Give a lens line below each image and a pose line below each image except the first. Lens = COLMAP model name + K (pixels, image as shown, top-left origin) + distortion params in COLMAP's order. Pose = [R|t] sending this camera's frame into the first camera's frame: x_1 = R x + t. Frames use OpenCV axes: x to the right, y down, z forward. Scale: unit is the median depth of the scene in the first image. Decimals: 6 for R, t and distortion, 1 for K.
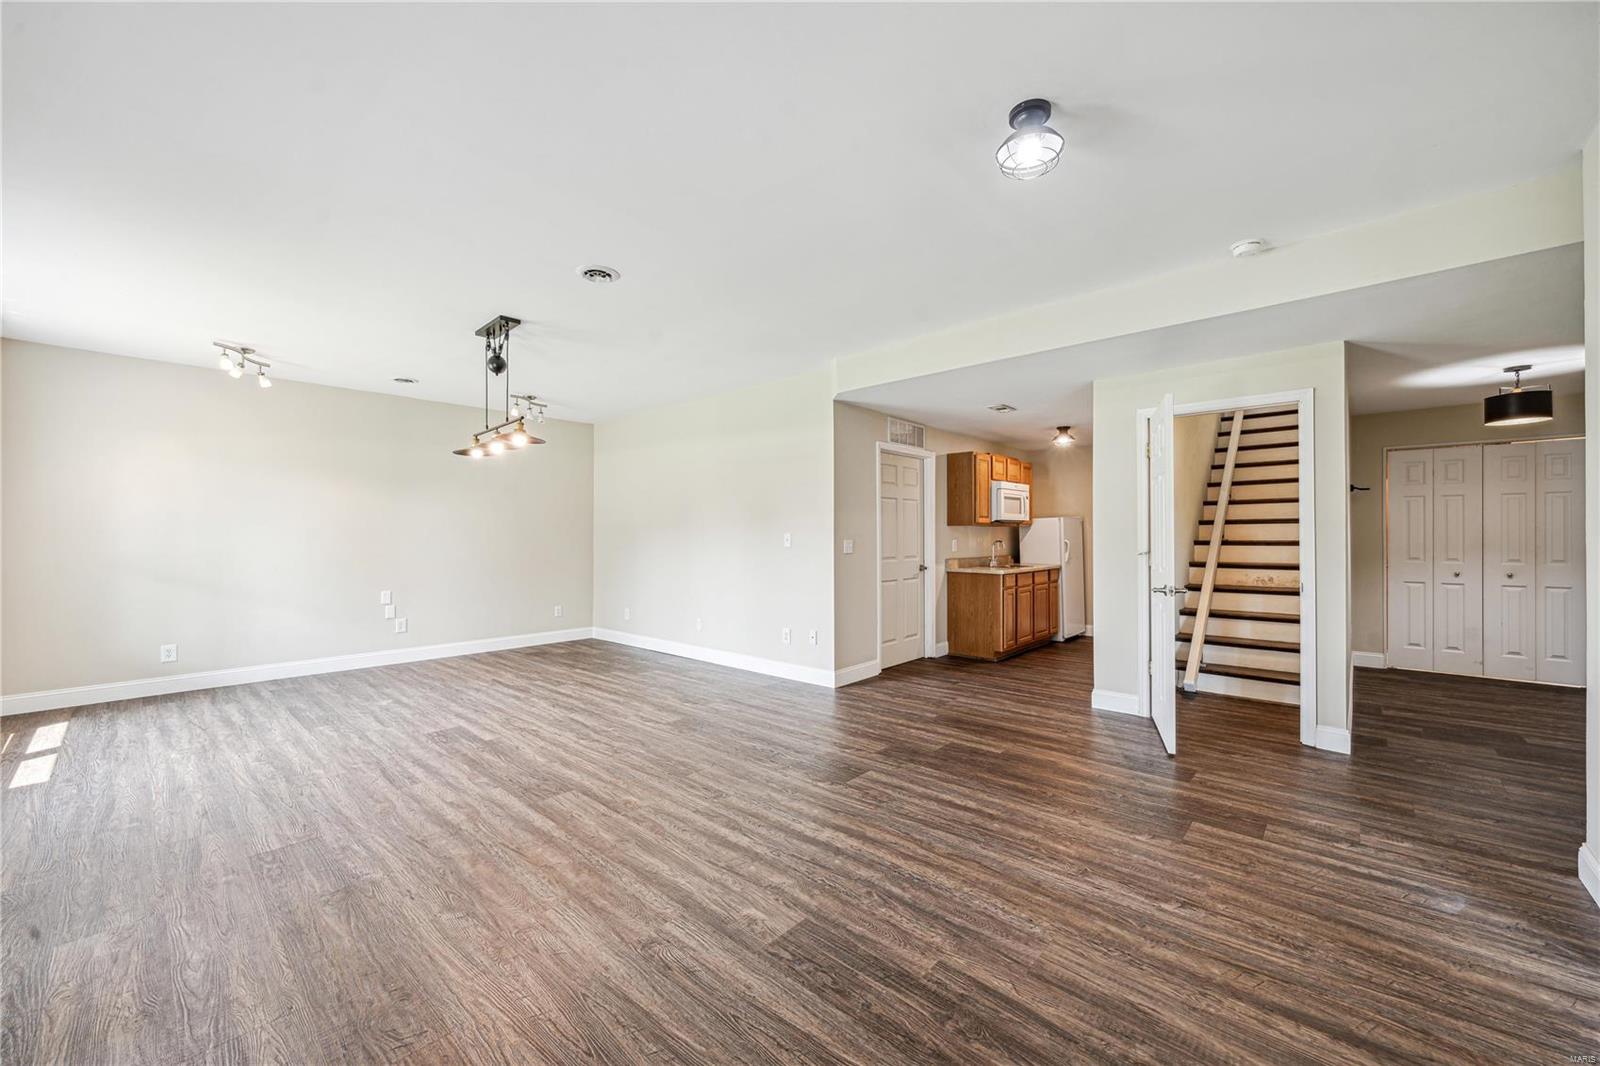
lens RADIAL K [[597.0, 0, 790.3], [0, 597.0, 541.5], [0, 0, 1]] dist [-0.004686, 0.000212]
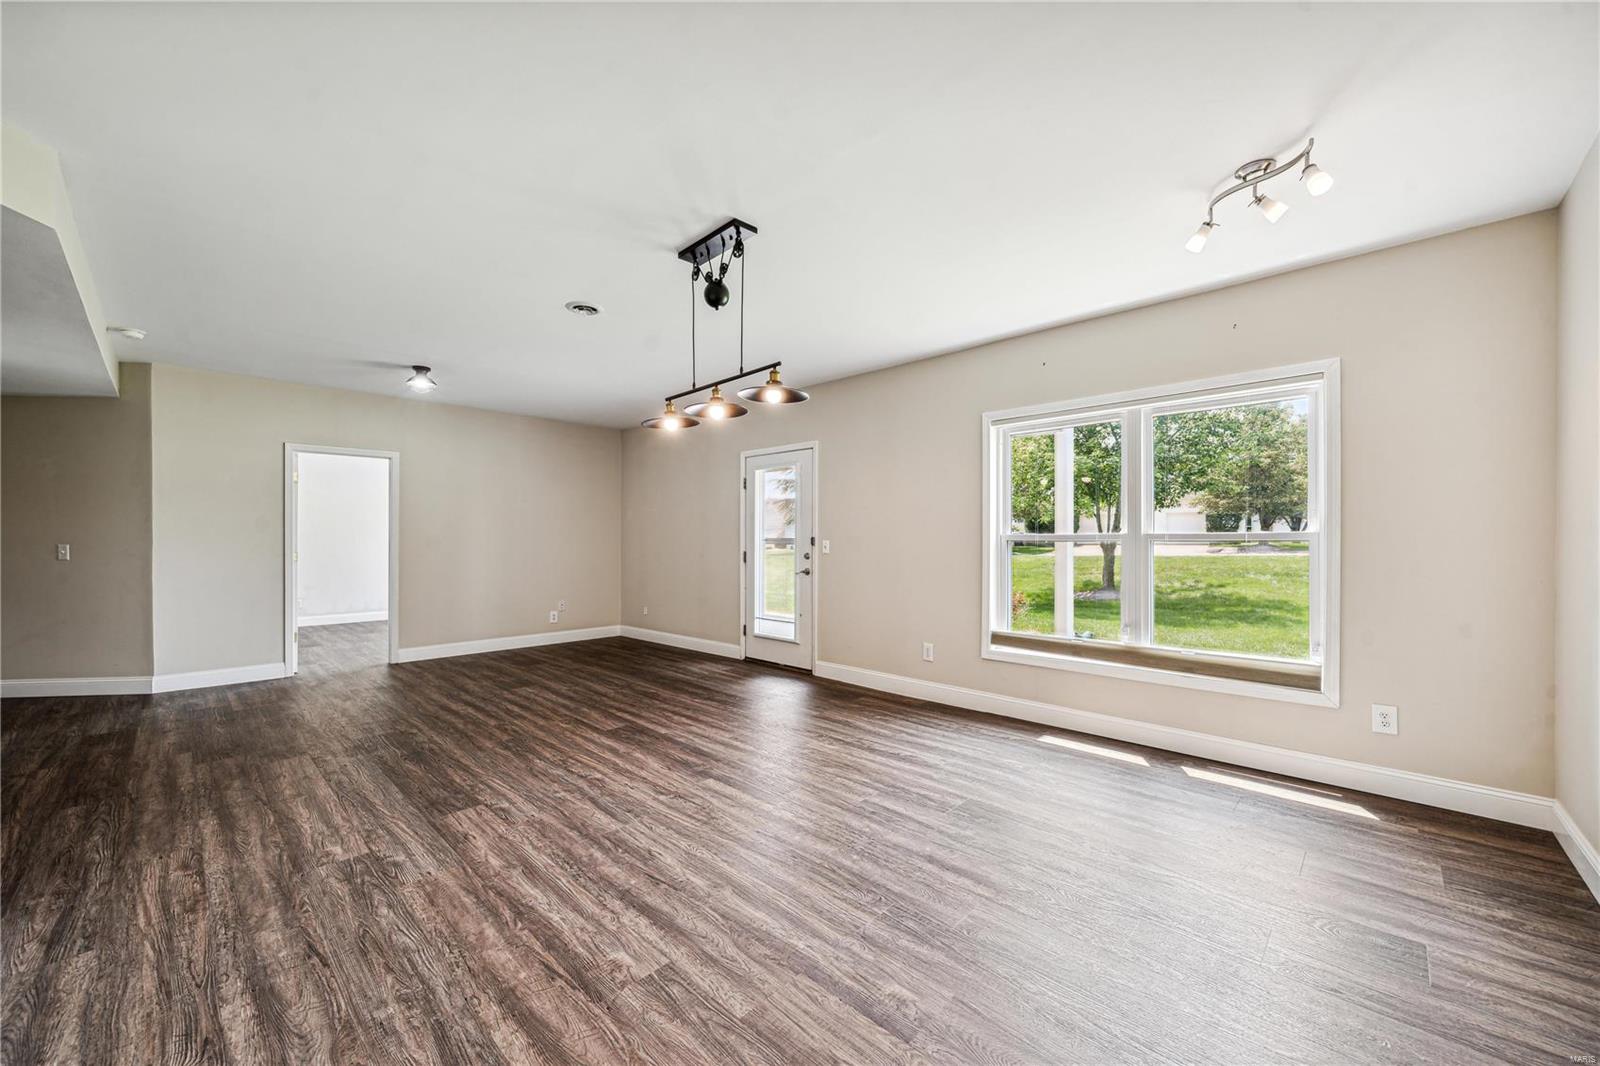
lens RADIAL K [[597.0, 0, 794.4], [0, 597.0, 533.0], [0, 0, 1]] dist [-0.004686, 0.000212]
pose [[-0.999746, 0.001195, 0.022517, -0.644389], [0.001181, 0.999999, -0.000610, -0.014805], [-0.022517, -0.000583, -0.999746, 1.834076]]
